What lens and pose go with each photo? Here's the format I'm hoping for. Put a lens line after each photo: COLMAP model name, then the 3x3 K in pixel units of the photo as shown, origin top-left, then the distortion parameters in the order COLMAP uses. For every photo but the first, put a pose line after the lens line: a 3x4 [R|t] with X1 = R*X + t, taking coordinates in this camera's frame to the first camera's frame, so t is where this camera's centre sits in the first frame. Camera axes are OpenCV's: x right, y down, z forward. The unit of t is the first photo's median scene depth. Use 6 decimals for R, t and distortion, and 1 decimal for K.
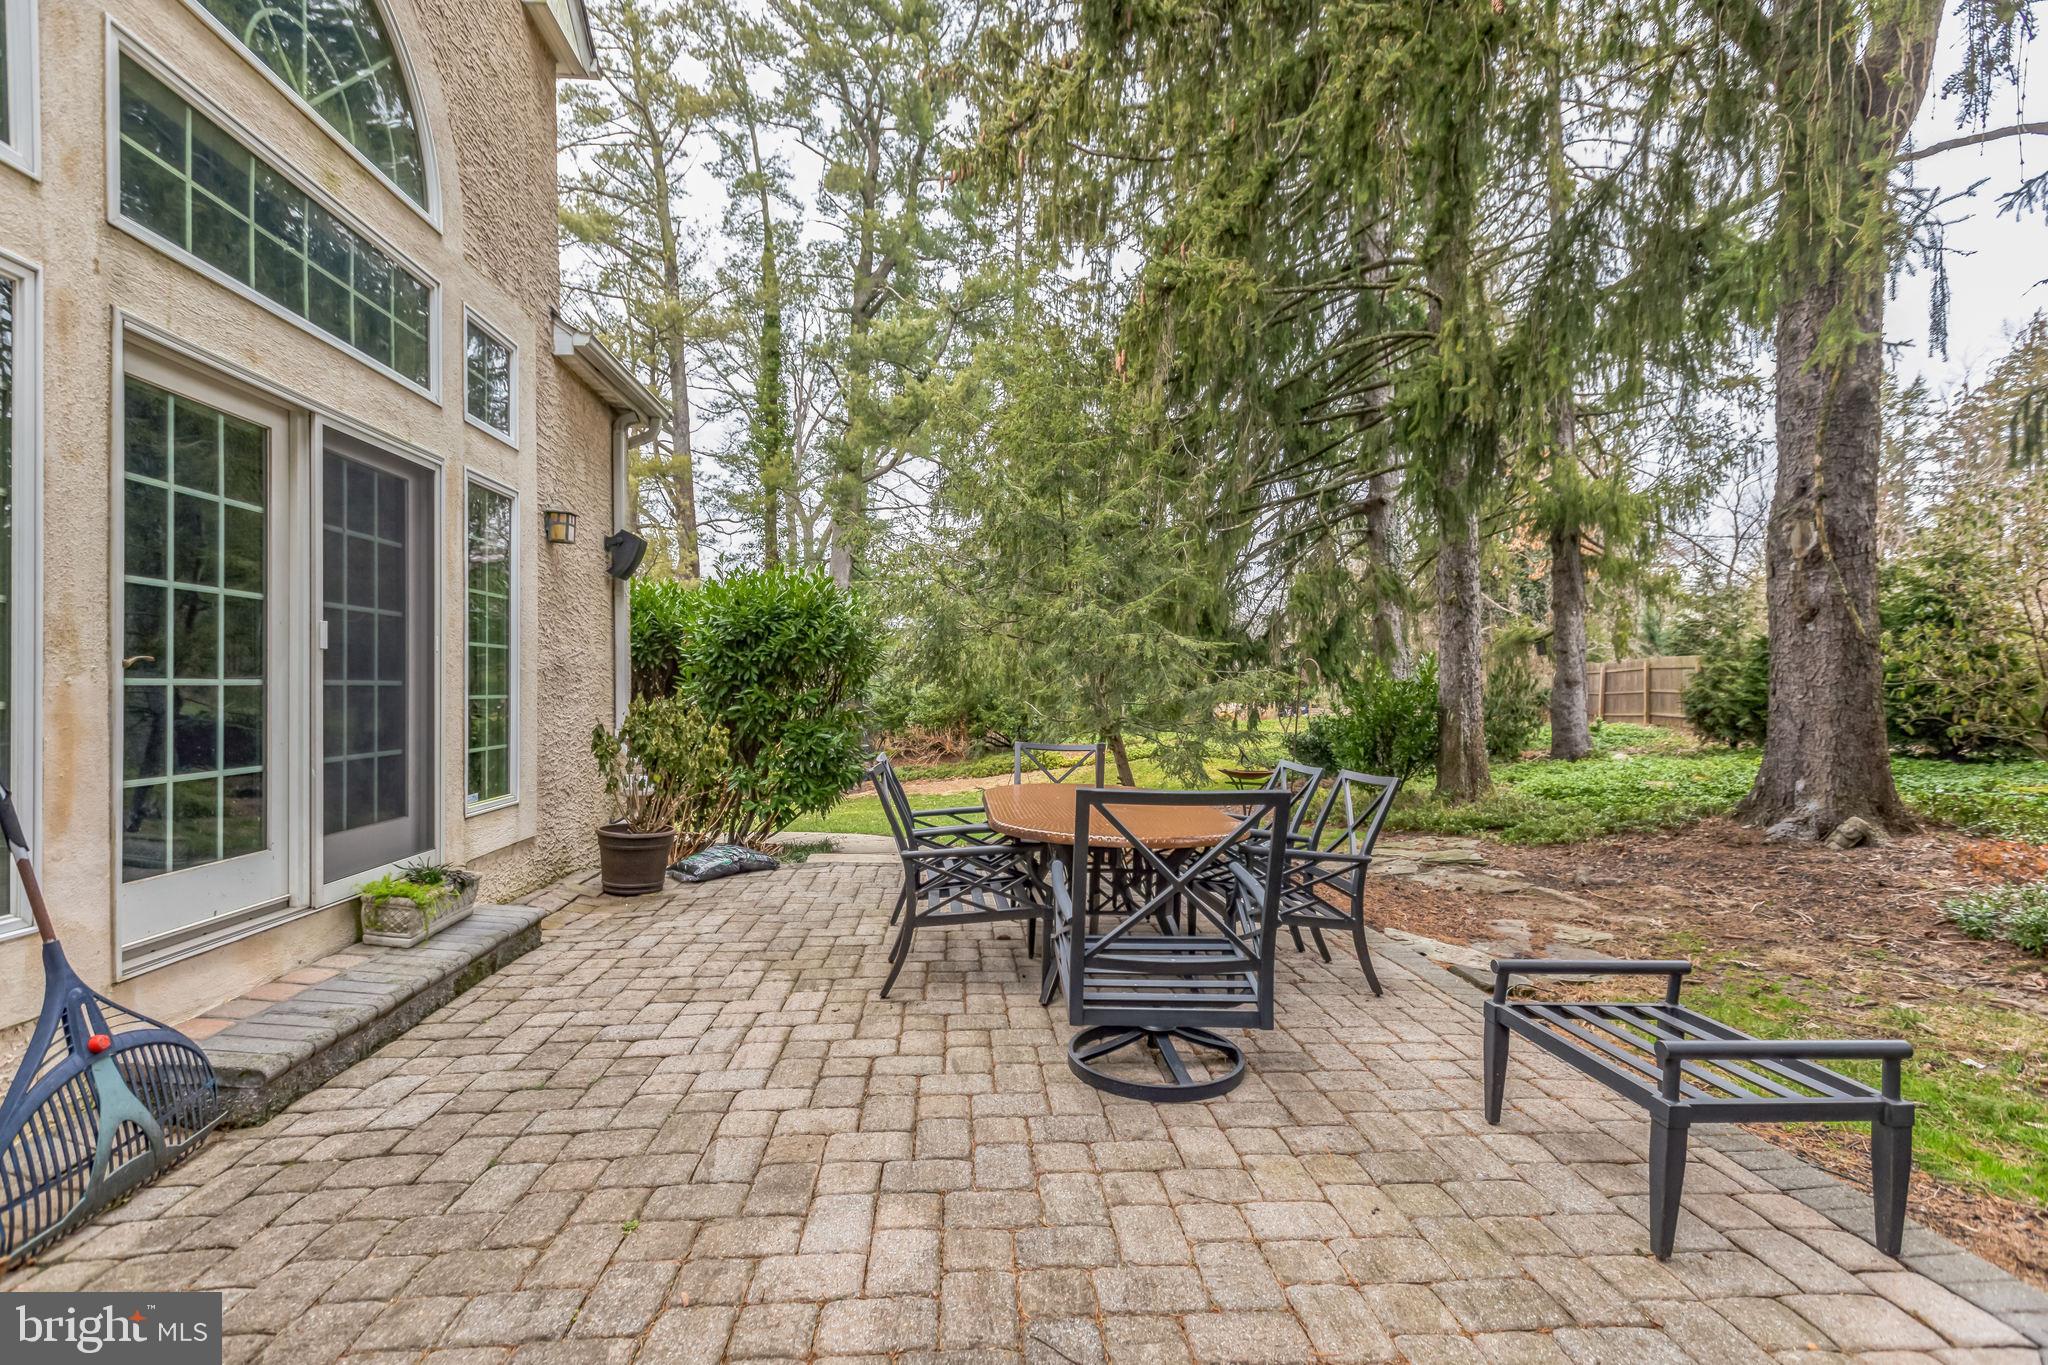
lens RADIAL K [[983.5, 0, 1024.0], [0, 983.5, 682.5], [0, 0, 1]] dist [0.002264, 0.000709]
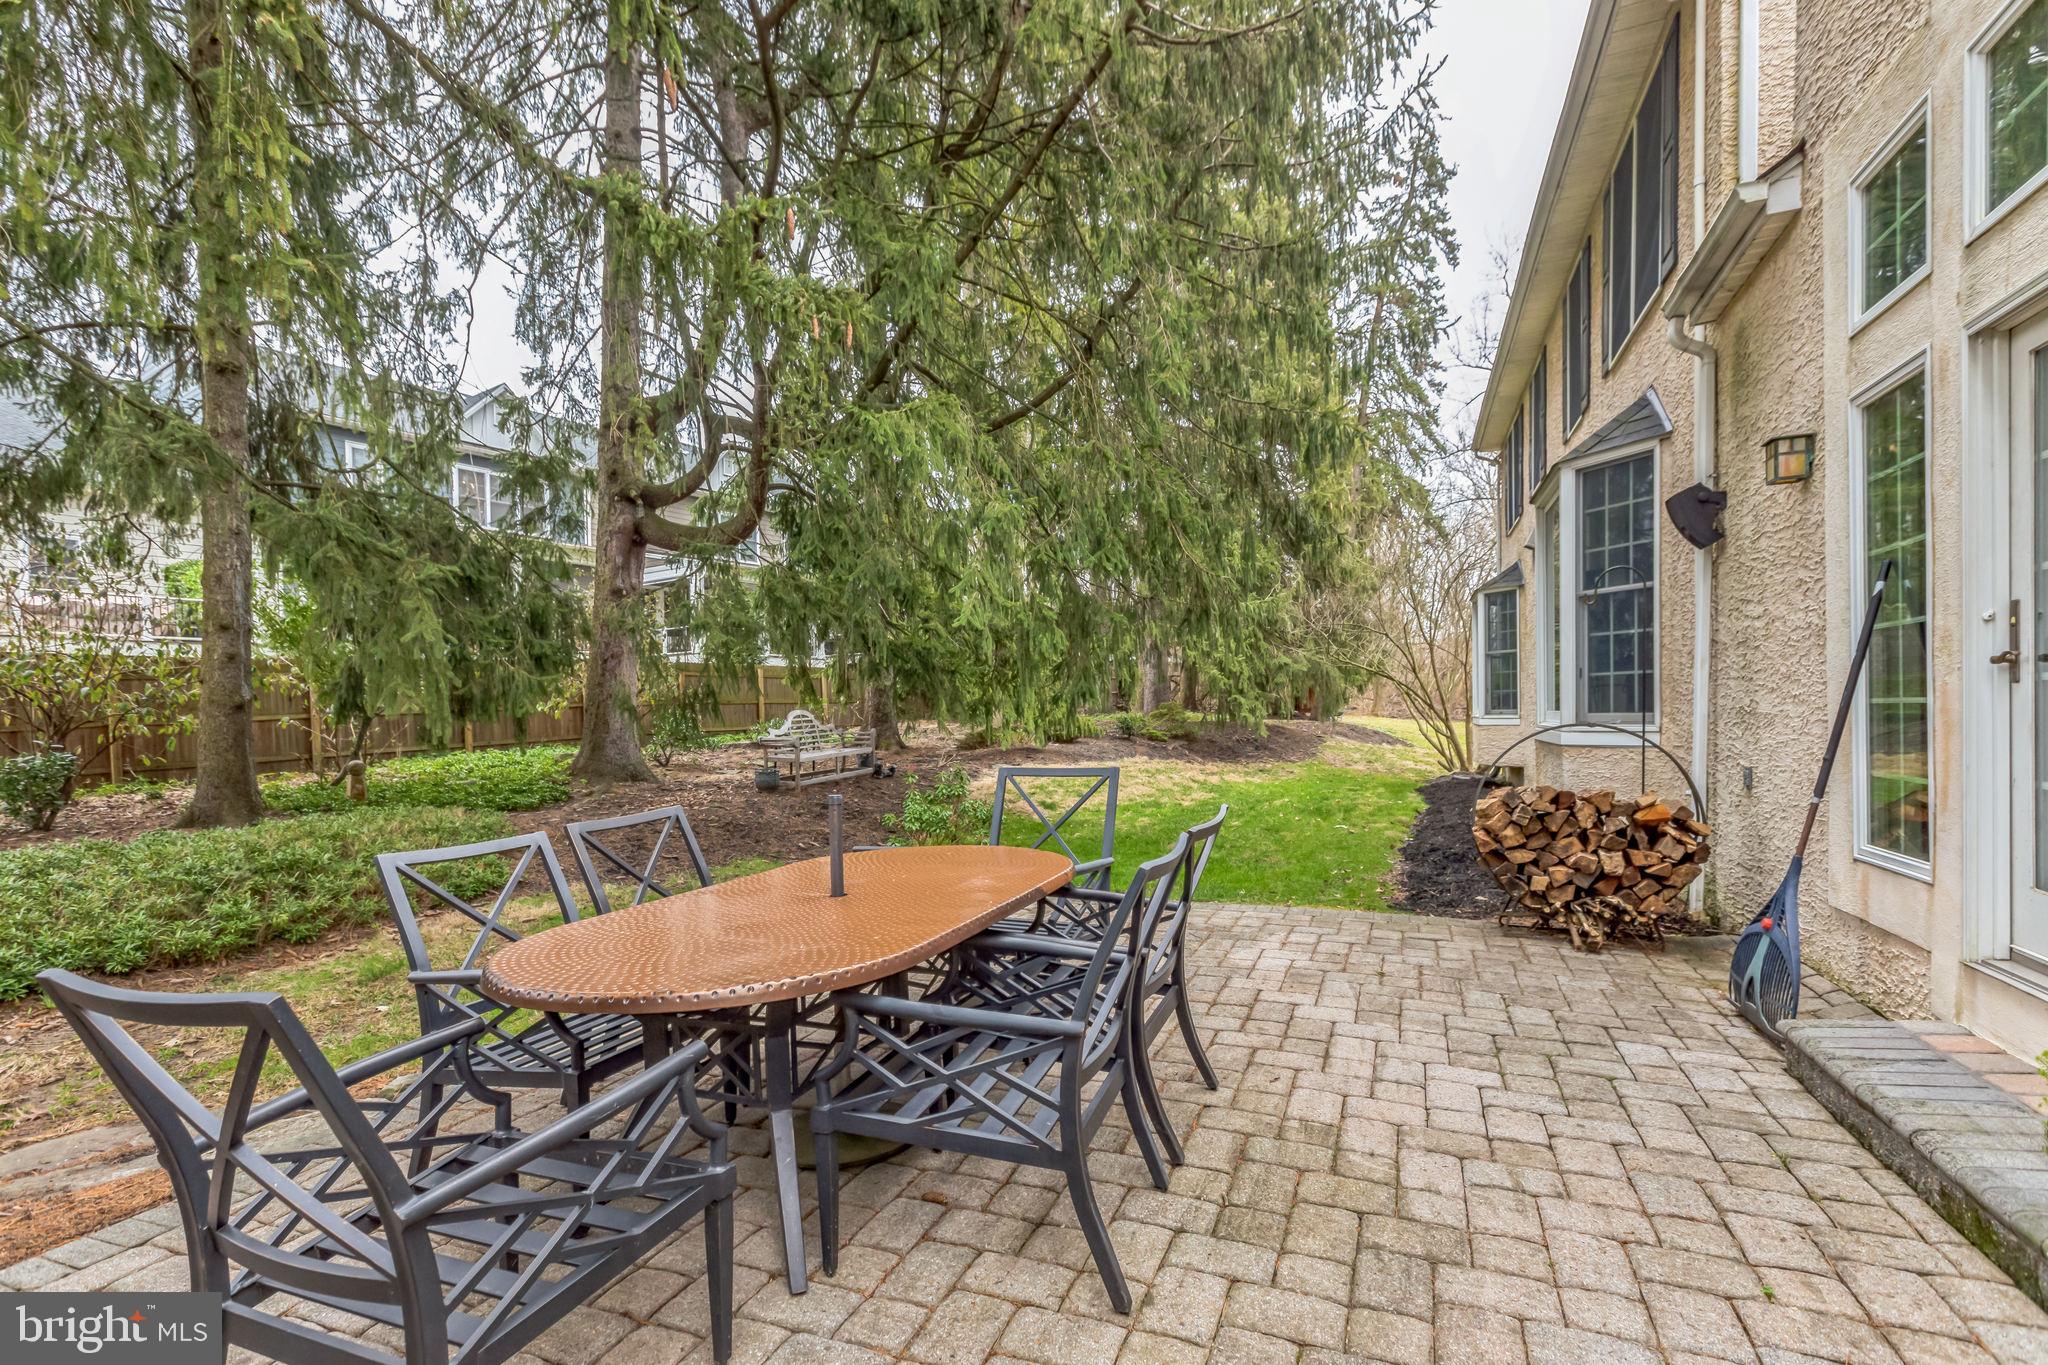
lens RADIAL K [[983.5, 0, 1024.0], [0, 983.5, 682.5], [0, 0, 1]] dist [0.002264, 0.000709]
pose [[-0.905283, 0.030868, 0.423685, -0.393047], [0.017841, 0.999239, -0.034680, 0.020535], [-0.424434, -0.023836, -0.905145, 2.007485]]
